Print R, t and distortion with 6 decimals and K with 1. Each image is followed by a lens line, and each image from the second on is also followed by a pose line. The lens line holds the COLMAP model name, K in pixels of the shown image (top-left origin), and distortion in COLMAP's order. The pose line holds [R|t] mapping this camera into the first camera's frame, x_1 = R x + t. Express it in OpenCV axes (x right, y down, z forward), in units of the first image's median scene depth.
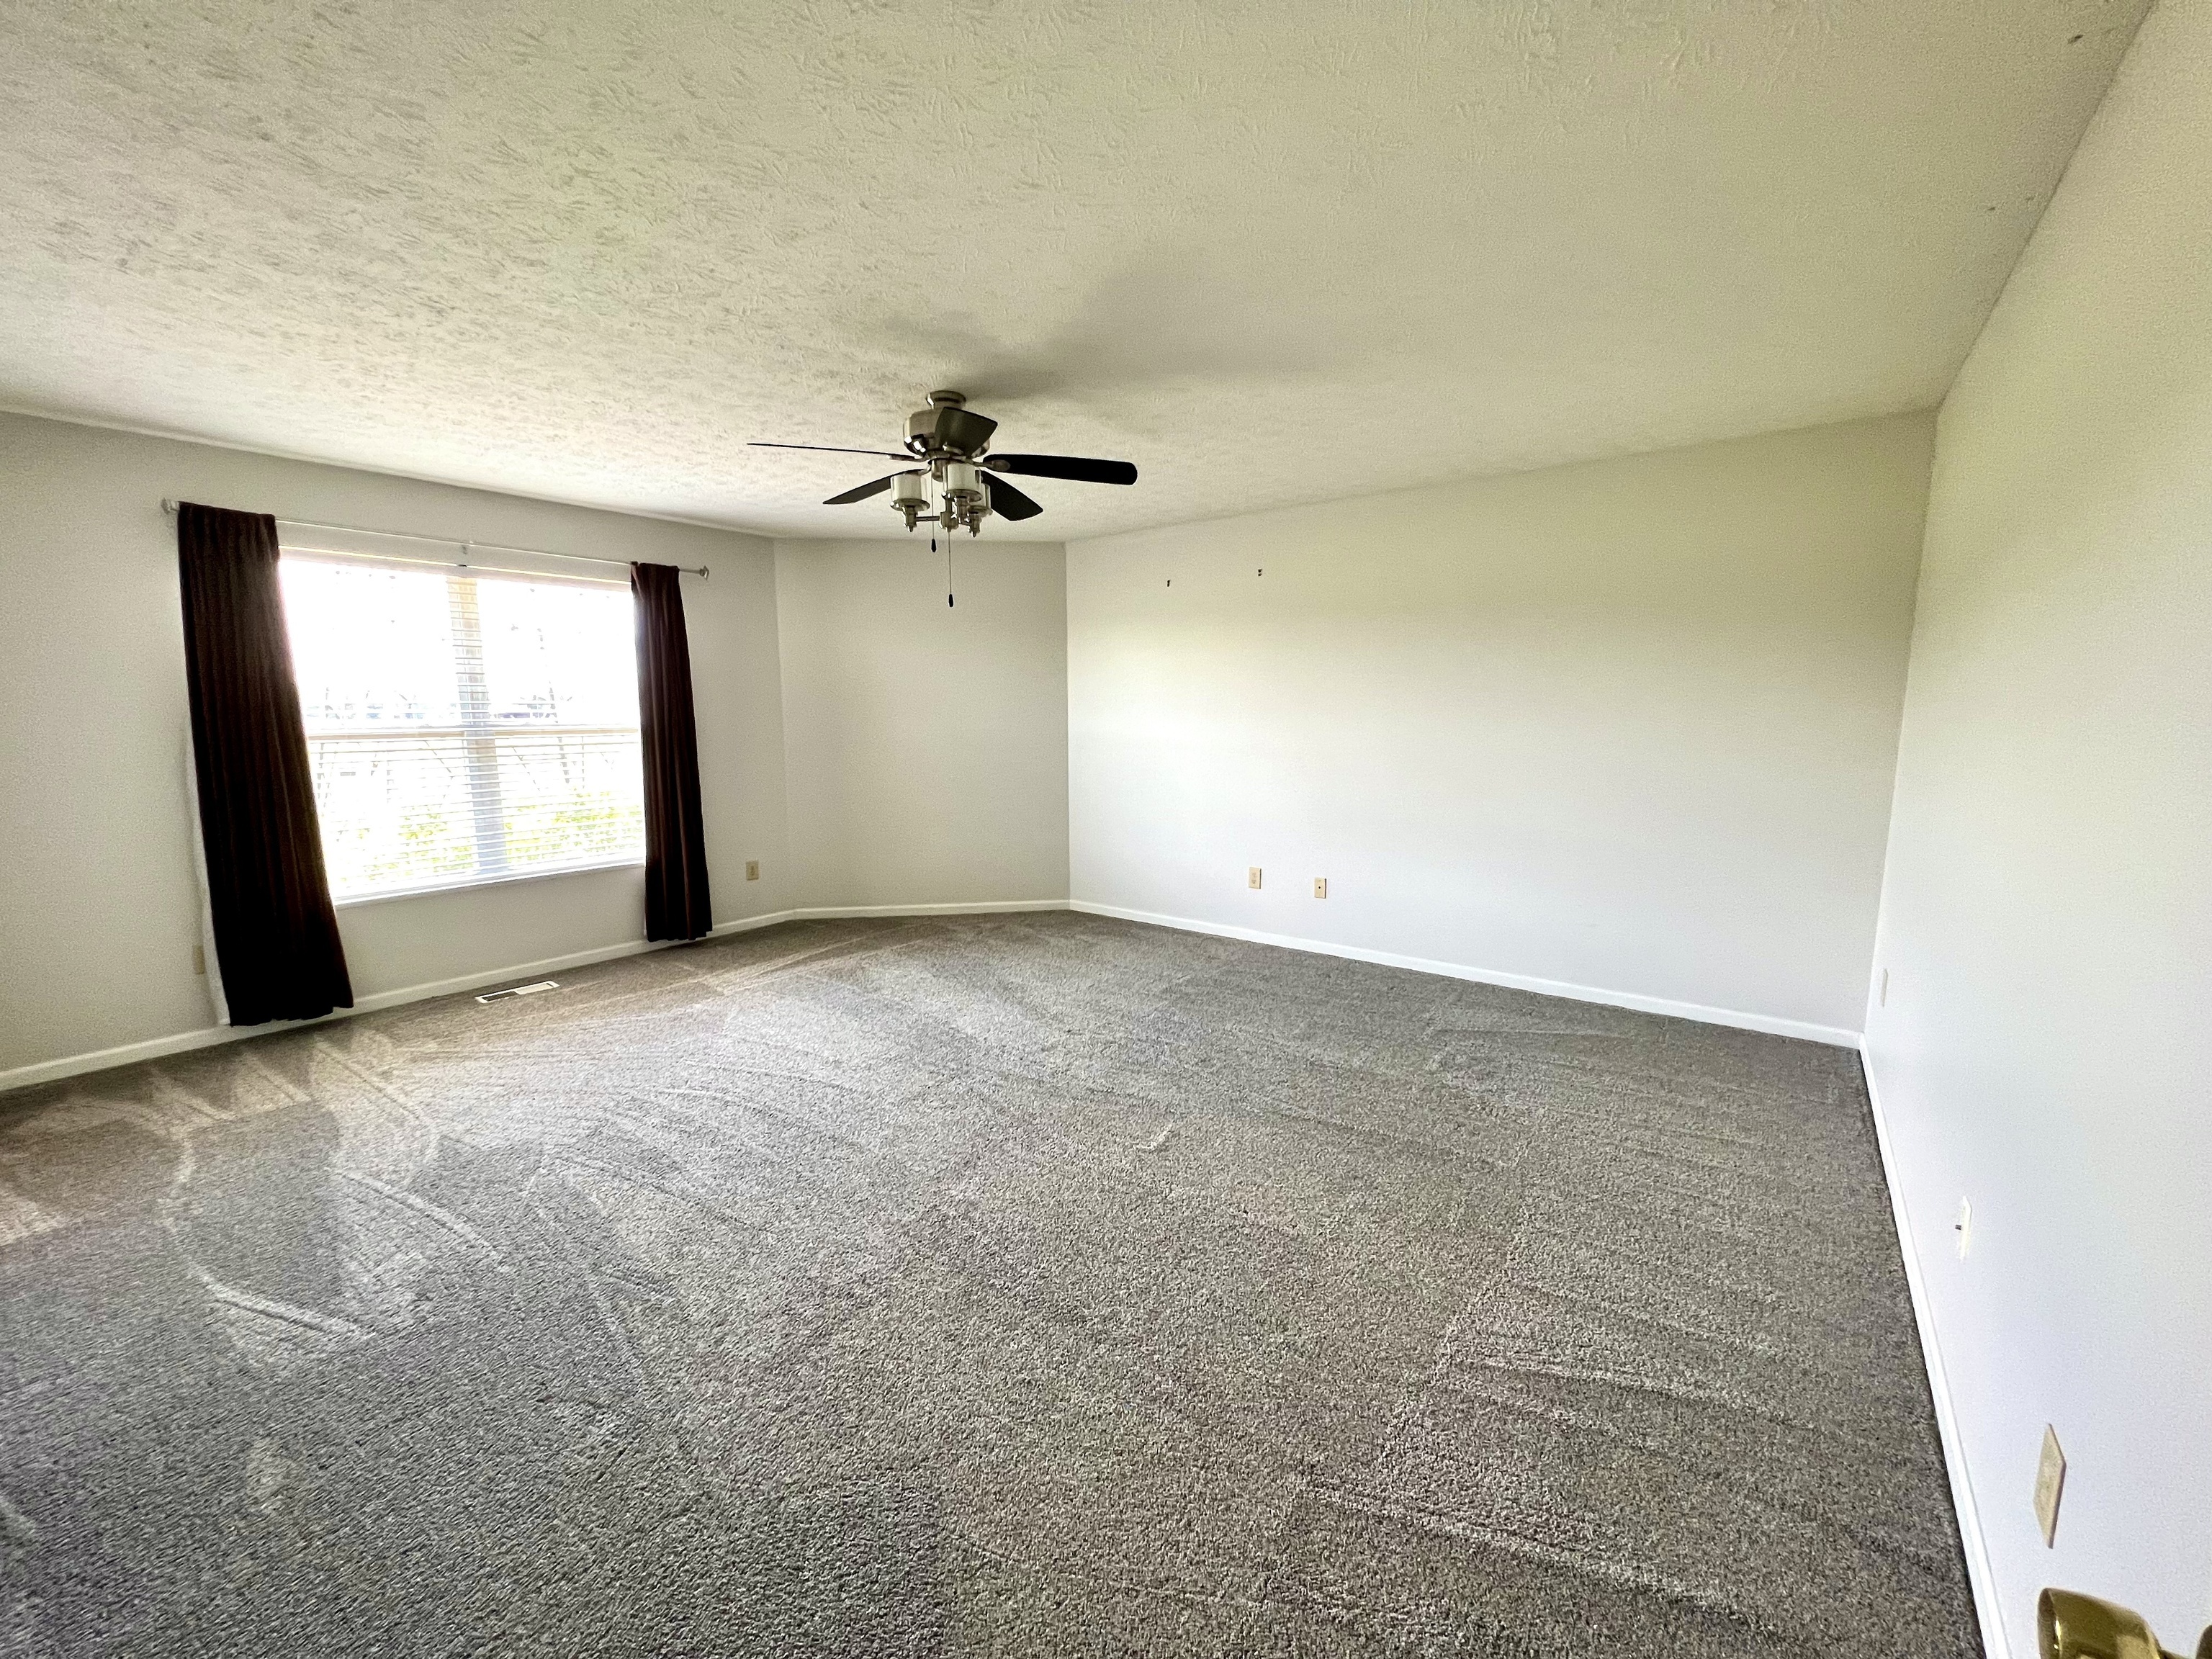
lens RADIAL K [[881.5, 0, 1106.0], [0, 881.5, 828.7], [0, 0, 1]] dist [-0.003702, 0.000706]
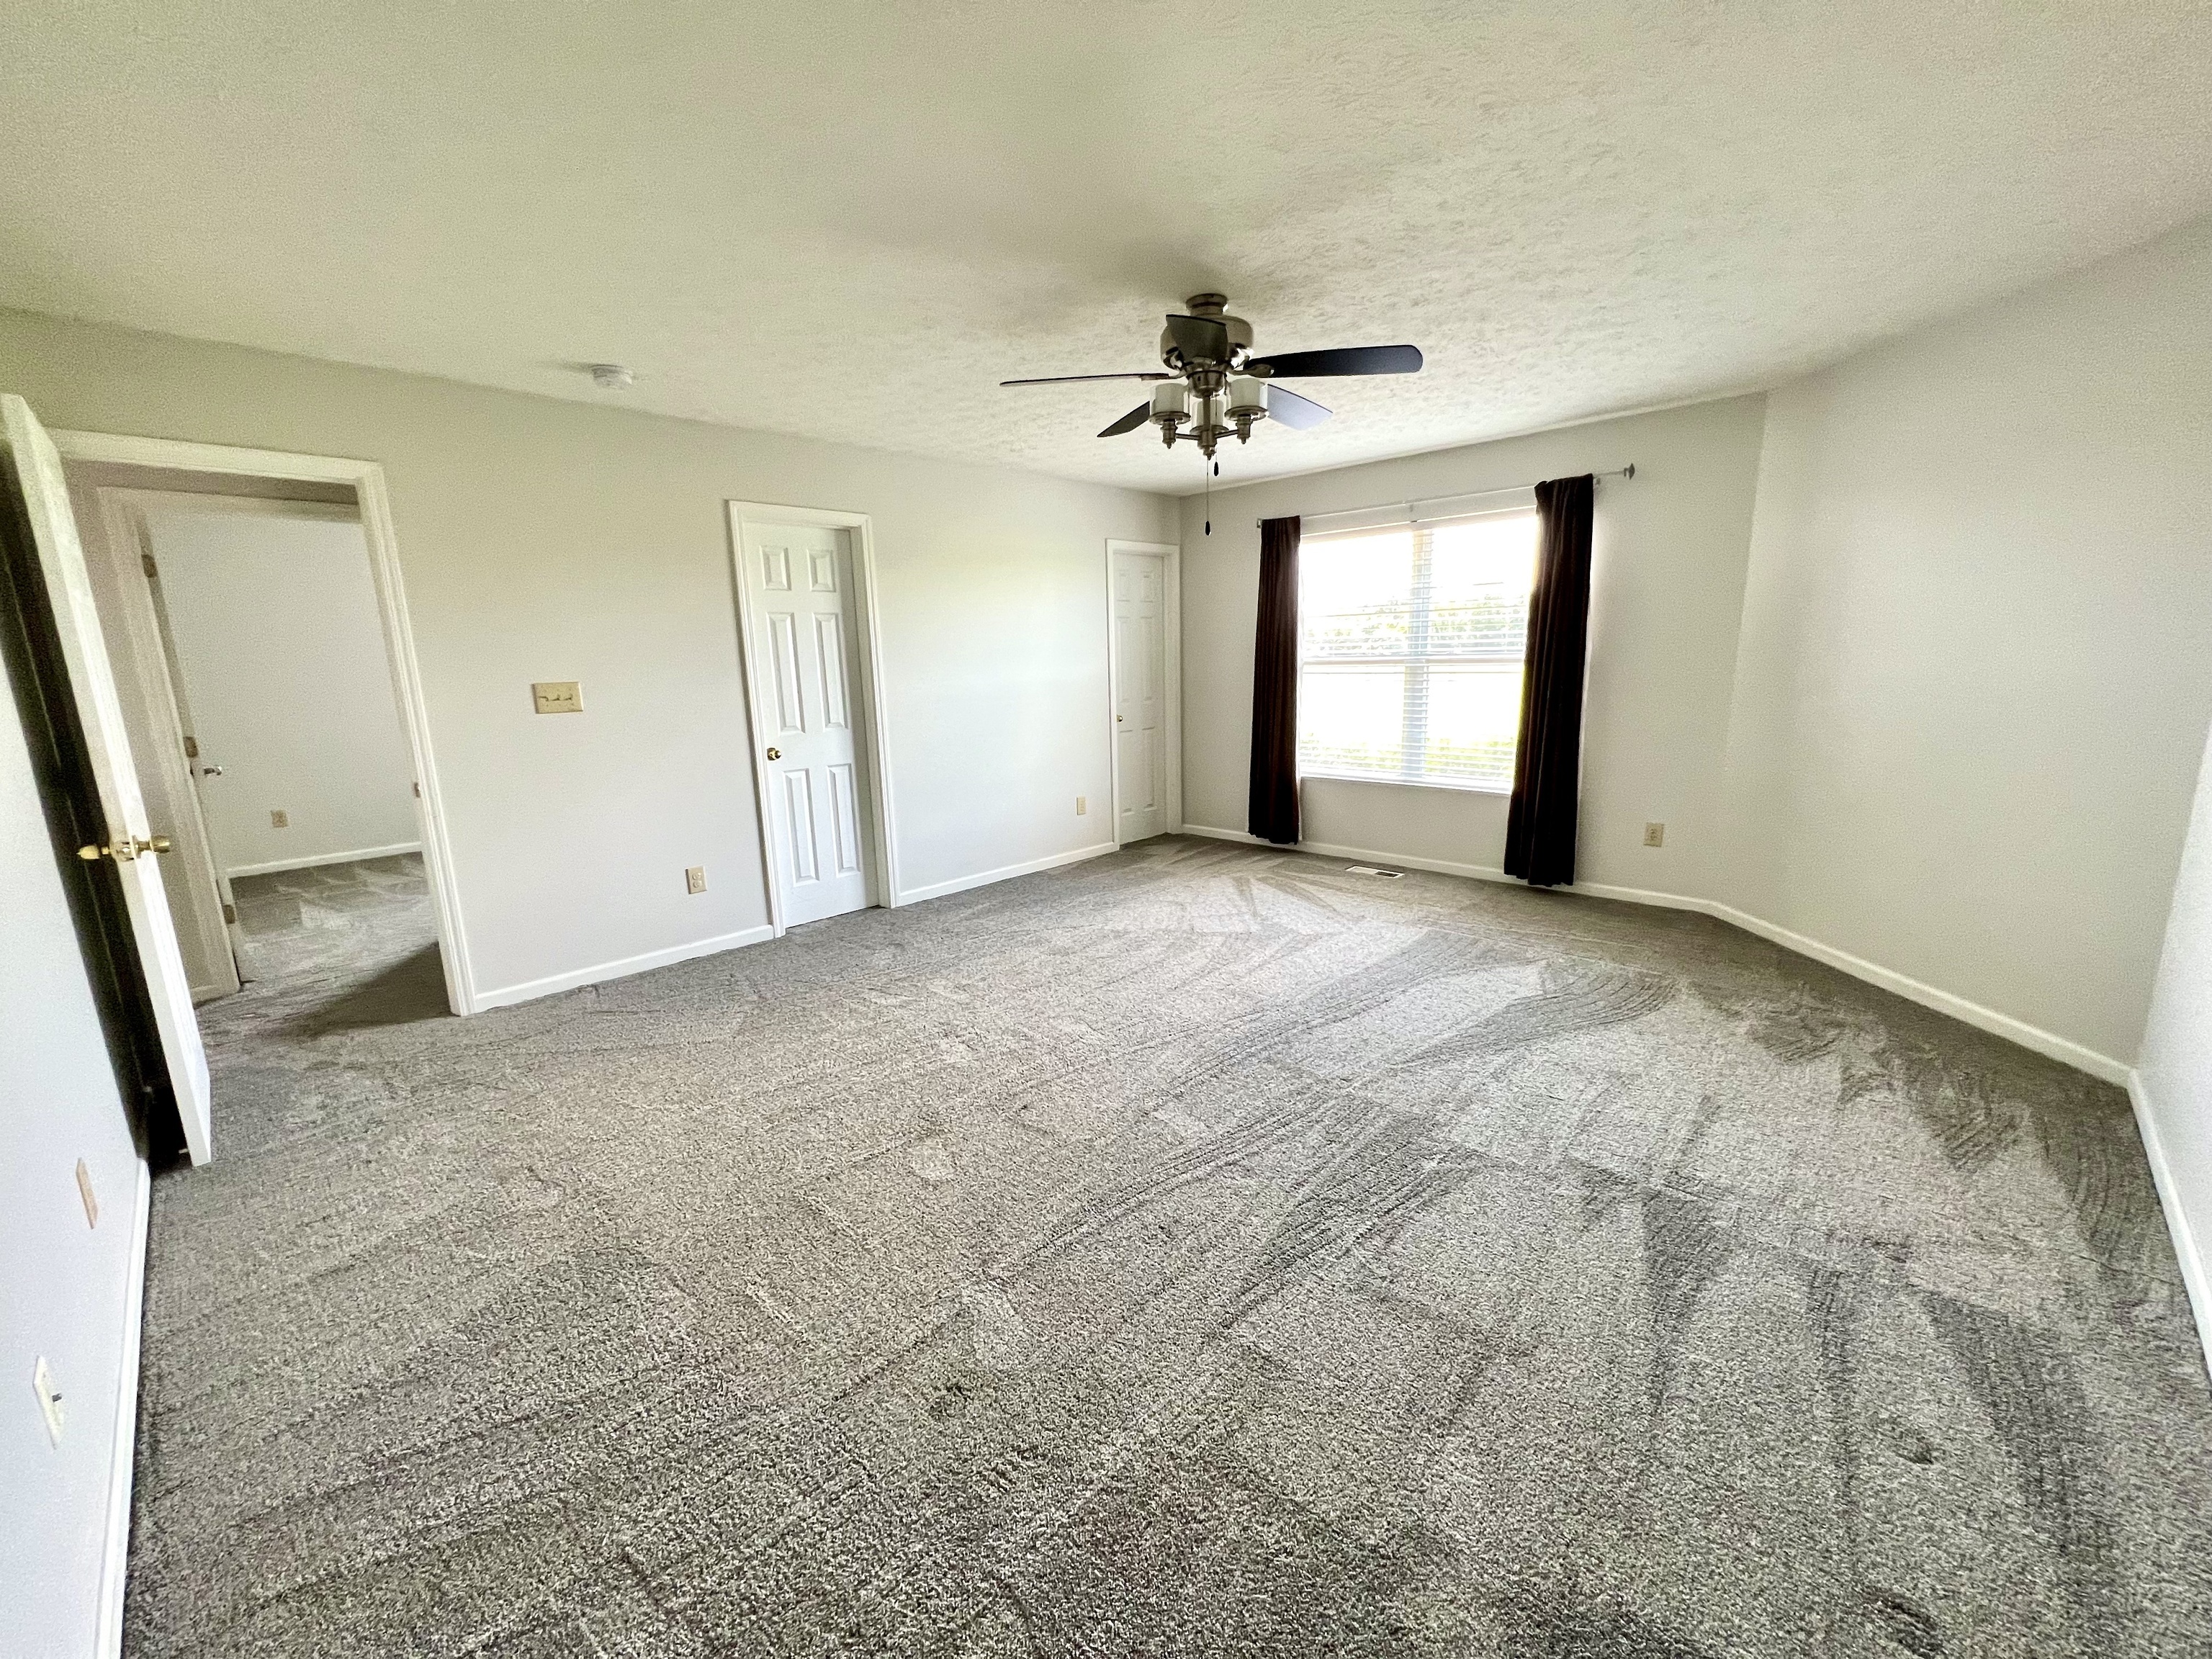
lens RADIAL K [[881.5, 0, 1107.2], [0, 881.5, 831.5], [0, 0, 1]] dist [-0.003702, 0.000706]
pose [[-0.092766, 0.210133, -0.973262, 0.520156], [-0.111165, 0.969180, 0.219848, -0.093252], [0.989463, 0.128587, -0.066548, 0.645924]]
